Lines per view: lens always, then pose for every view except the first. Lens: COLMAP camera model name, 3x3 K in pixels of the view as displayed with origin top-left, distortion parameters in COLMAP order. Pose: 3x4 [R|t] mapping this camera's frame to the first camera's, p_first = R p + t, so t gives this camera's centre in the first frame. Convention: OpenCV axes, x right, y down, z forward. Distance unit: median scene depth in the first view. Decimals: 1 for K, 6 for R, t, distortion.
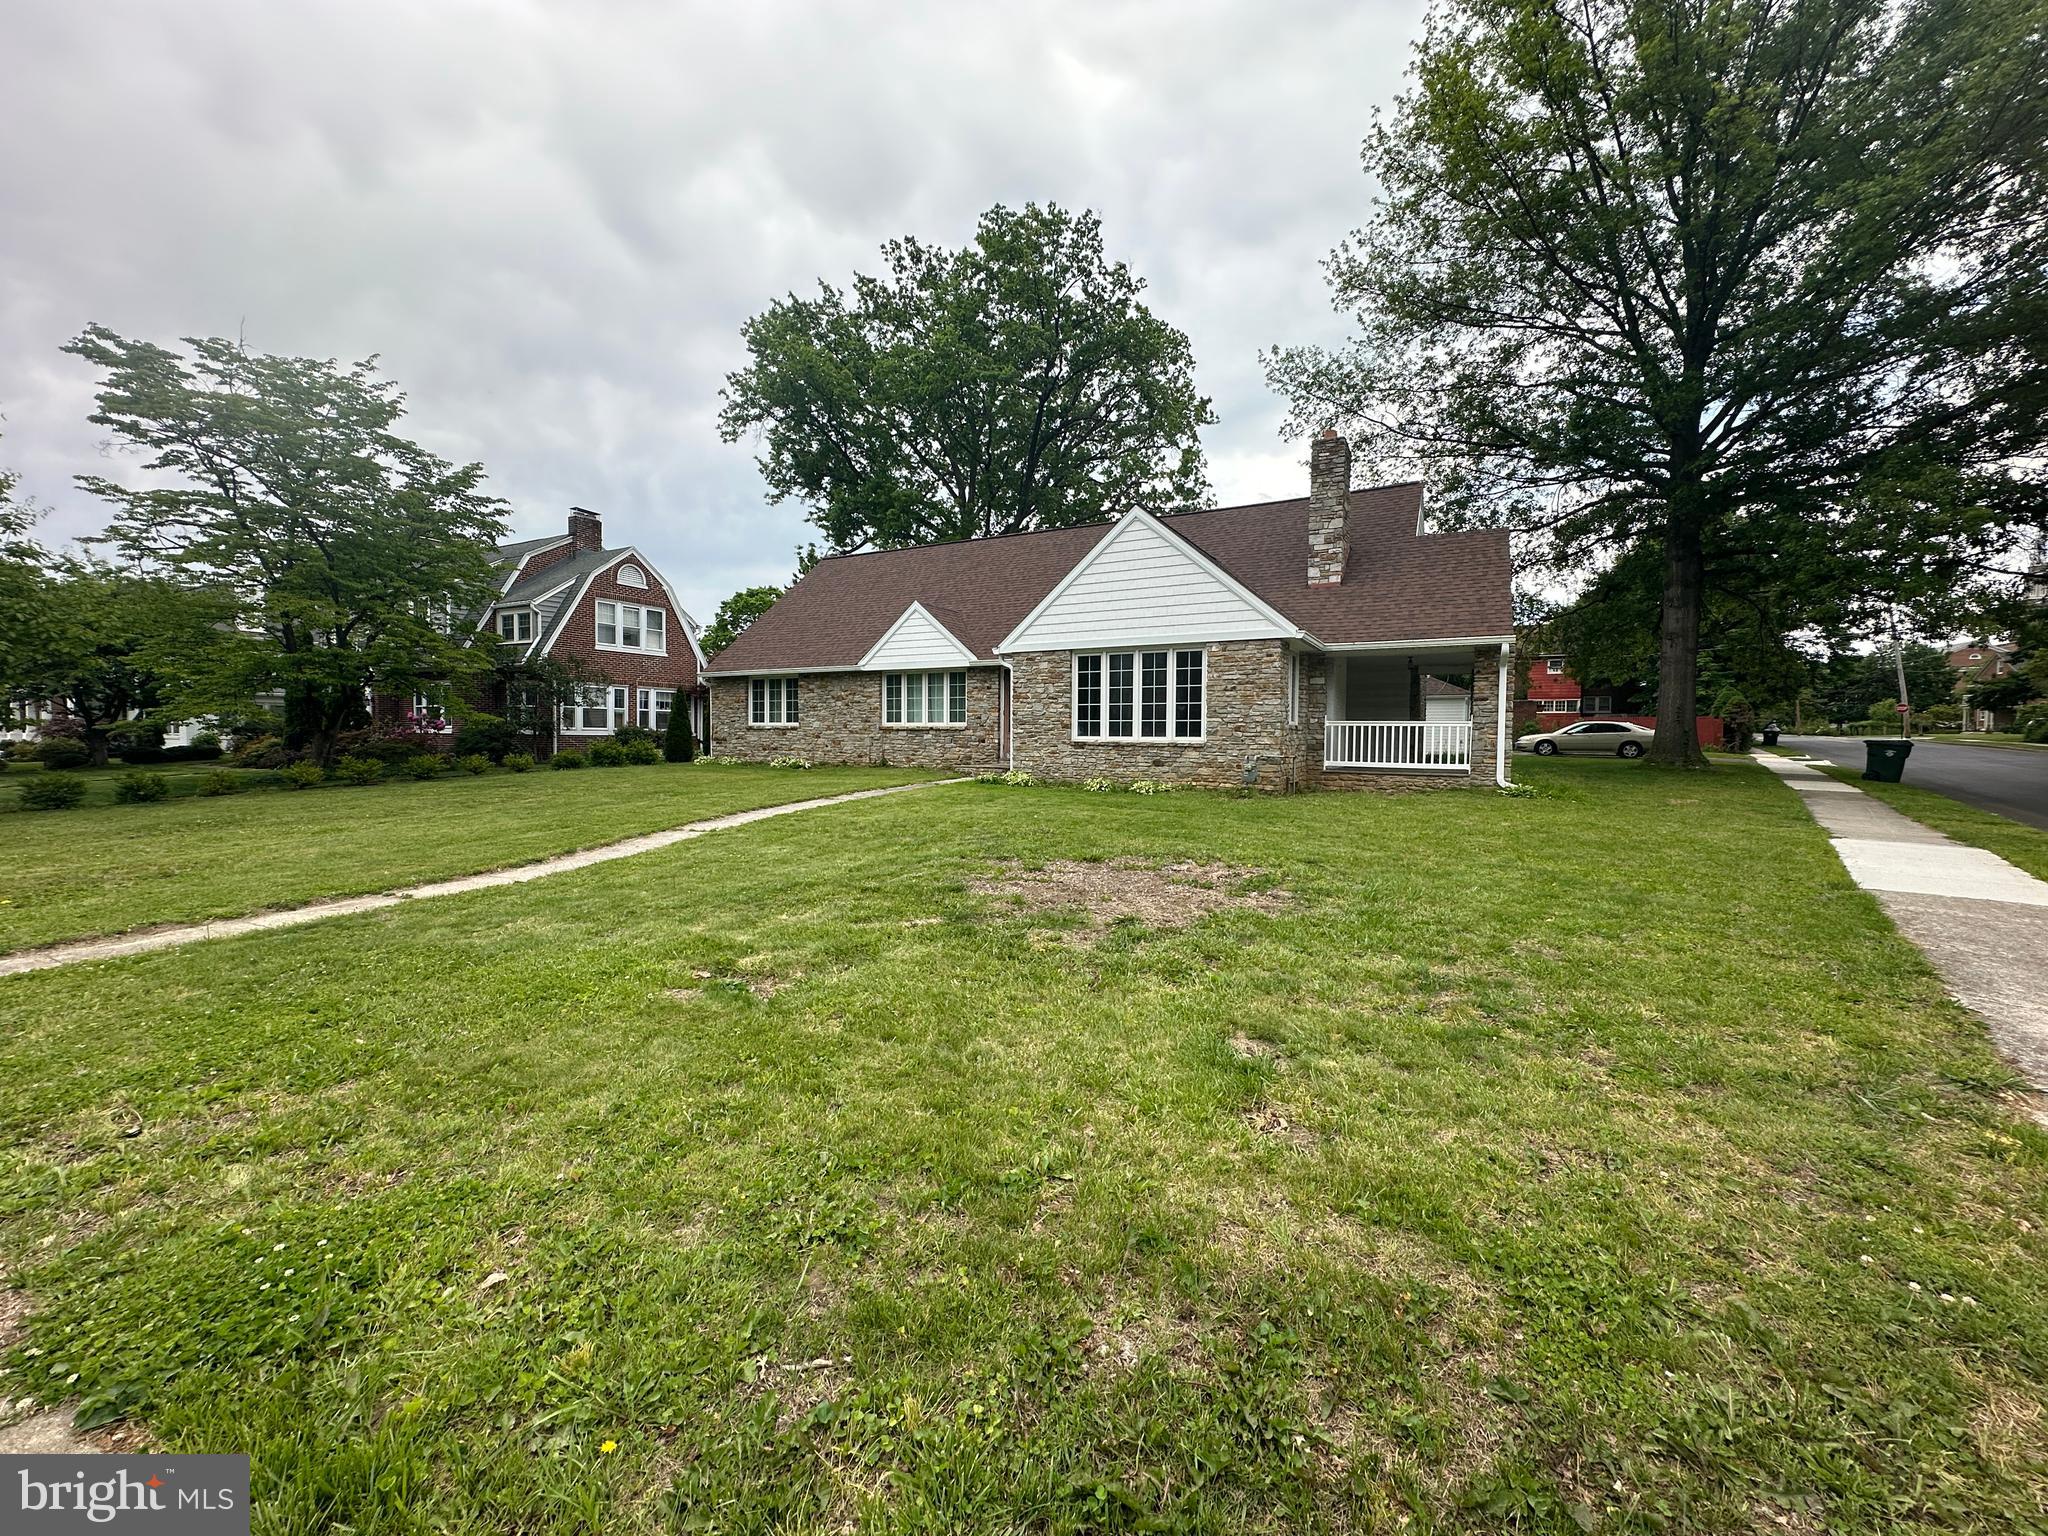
lens RADIAL K [[810.2, 0, 1027.6], [0, 810.2, 764.8], [0, 0, 1]] dist [-0.000822, -0.000085]
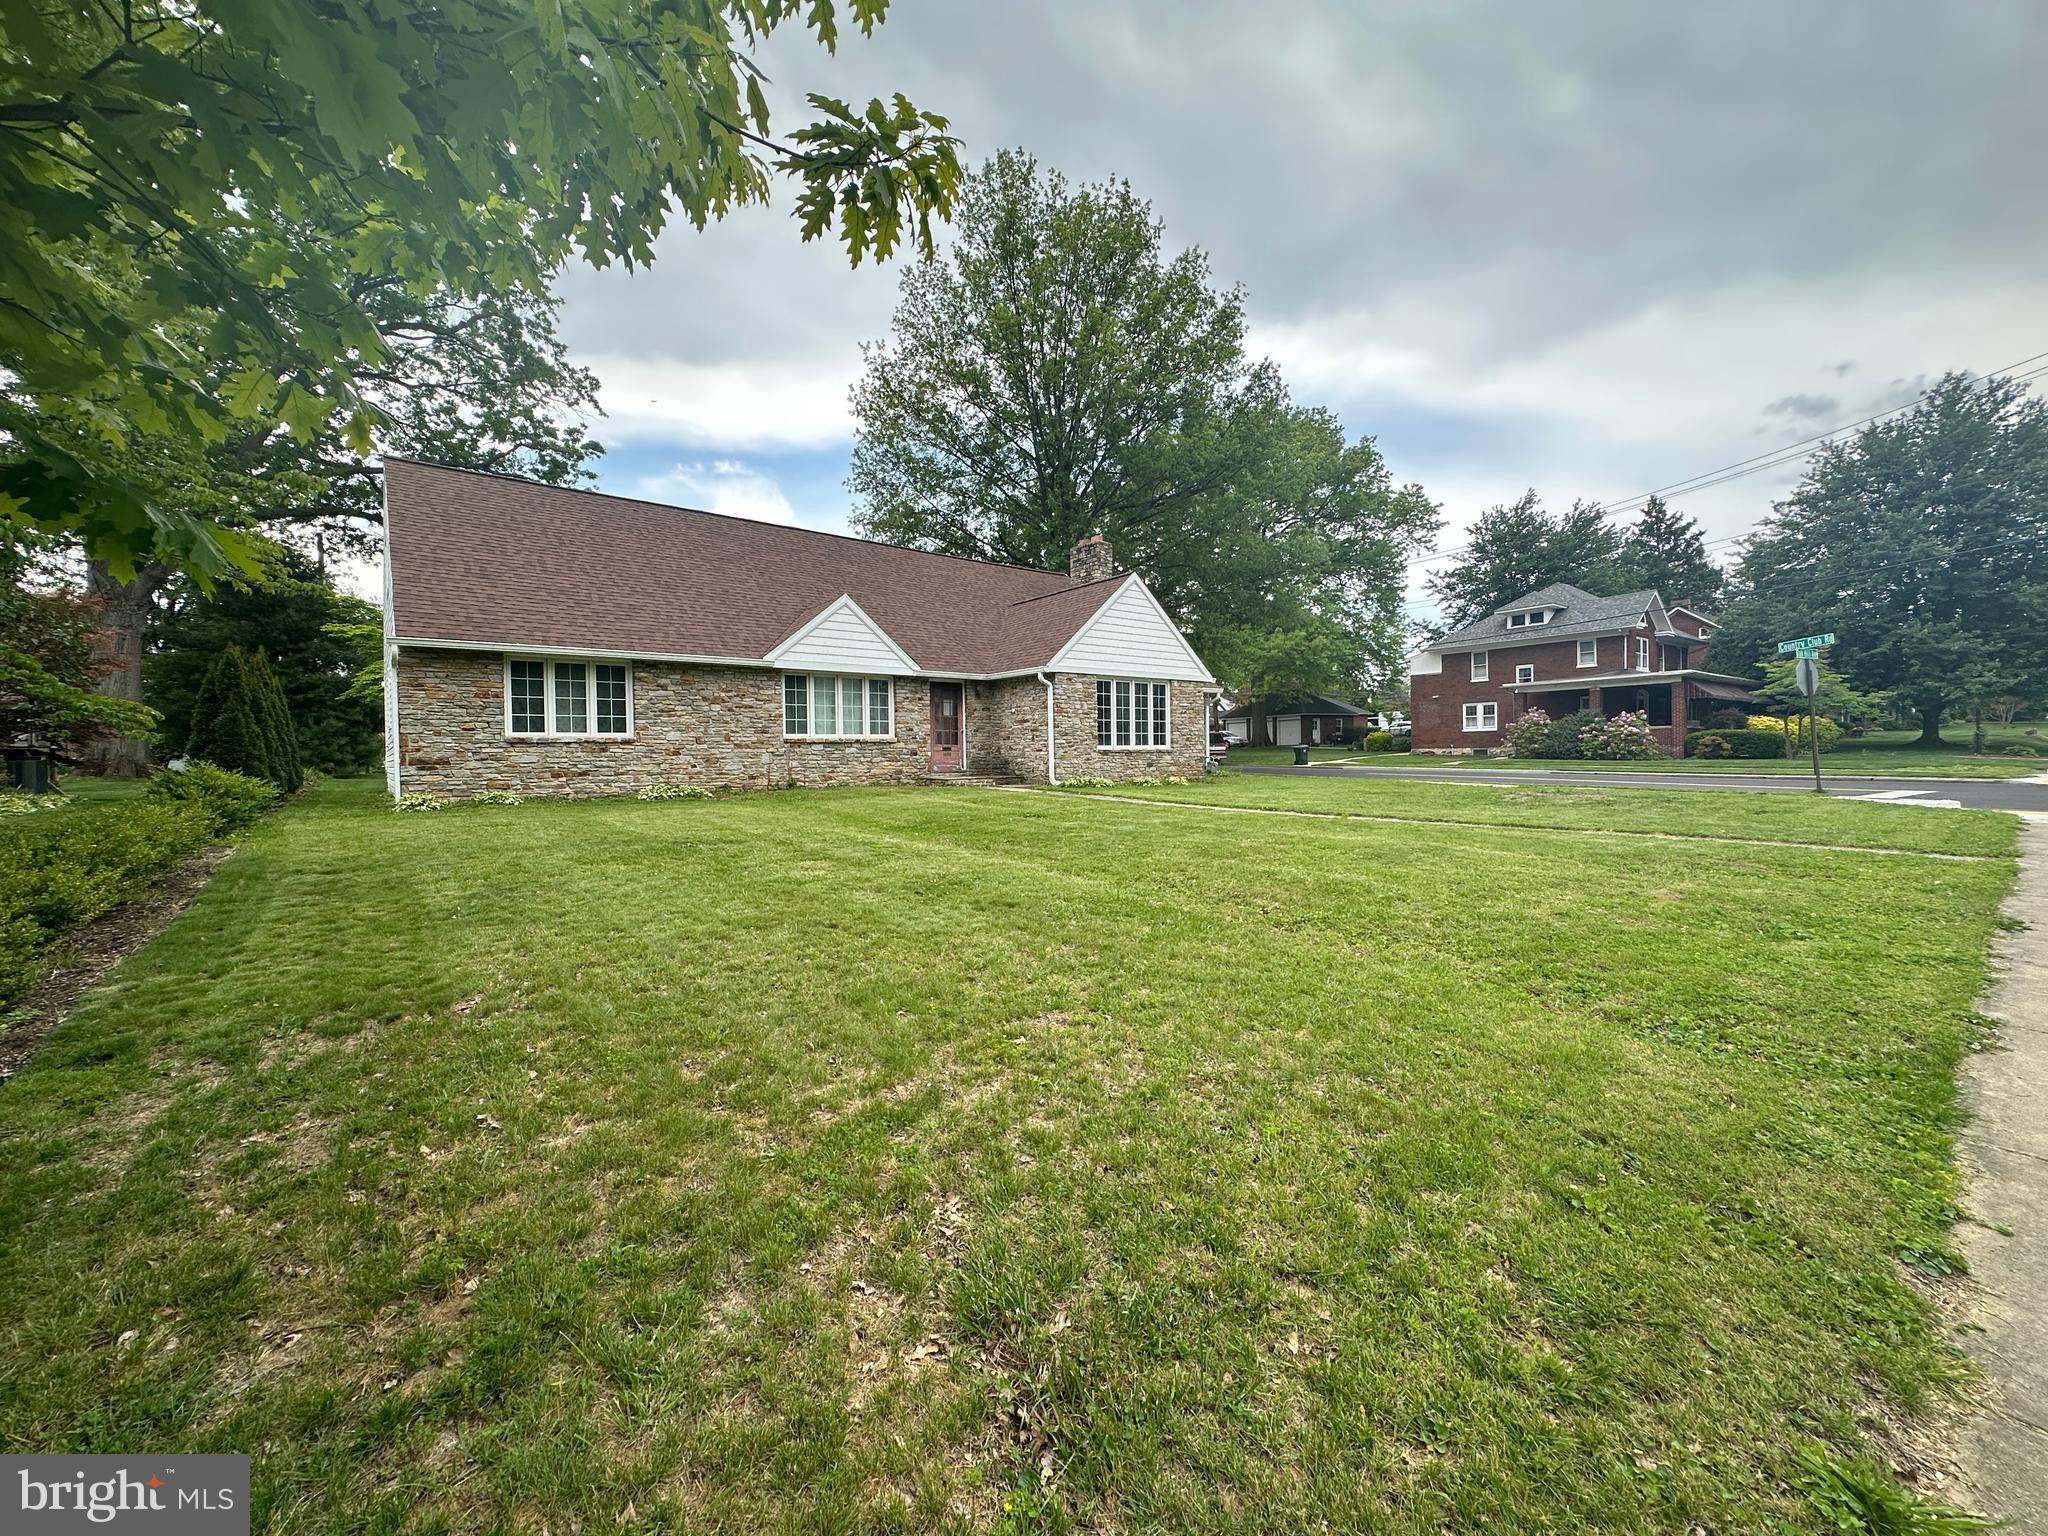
lens RADIAL K [[810.2, 0, 1028.6], [0, 810.2, 766.1], [0, 0, 1]] dist [-0.000822, -0.000085]
pose [[0.373859, -0.023629, 0.927184, -0.870444], [0.052532, 0.998610, 0.004268, -0.011831], [-0.925996, 0.047111, 0.374581, 0.501536]]
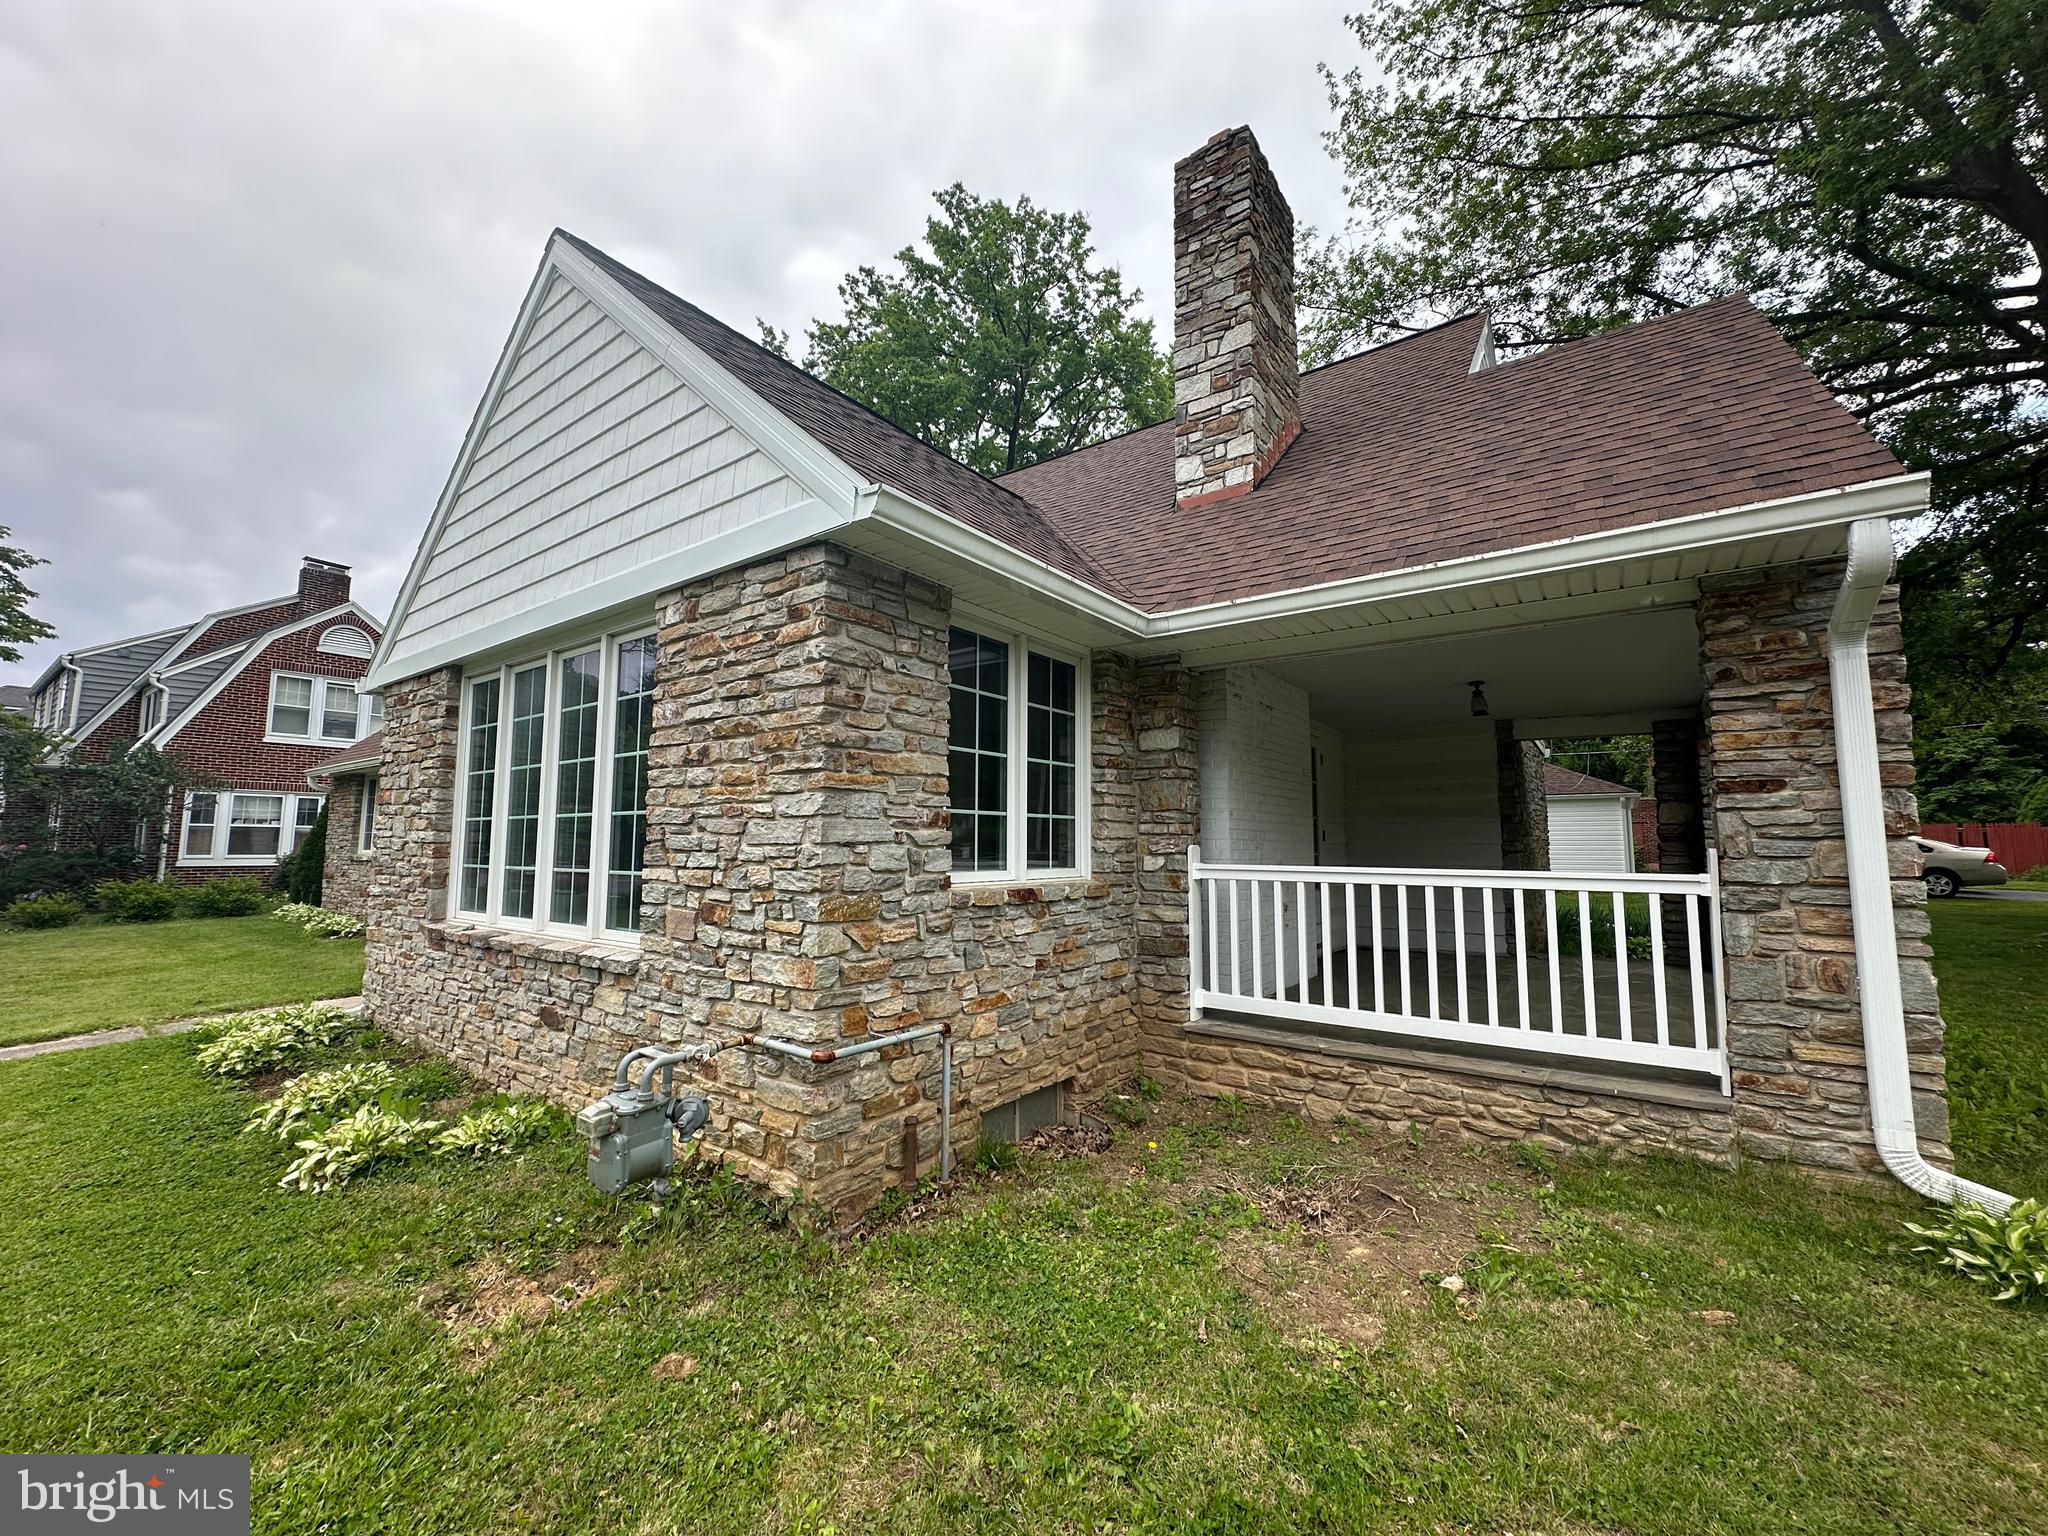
lens RADIAL K [[810.2, 0, 1031.3], [0, 810.2, 769.8], [0, 0, 1]] dist [-0.000822, -0.000085]
pose [[0.991564, -0.015188, -0.128727, 0.275979], [-0.001558, 0.991643, -0.129005, -0.039446], [0.129611, 0.128117, 0.983253, 0.533473]]
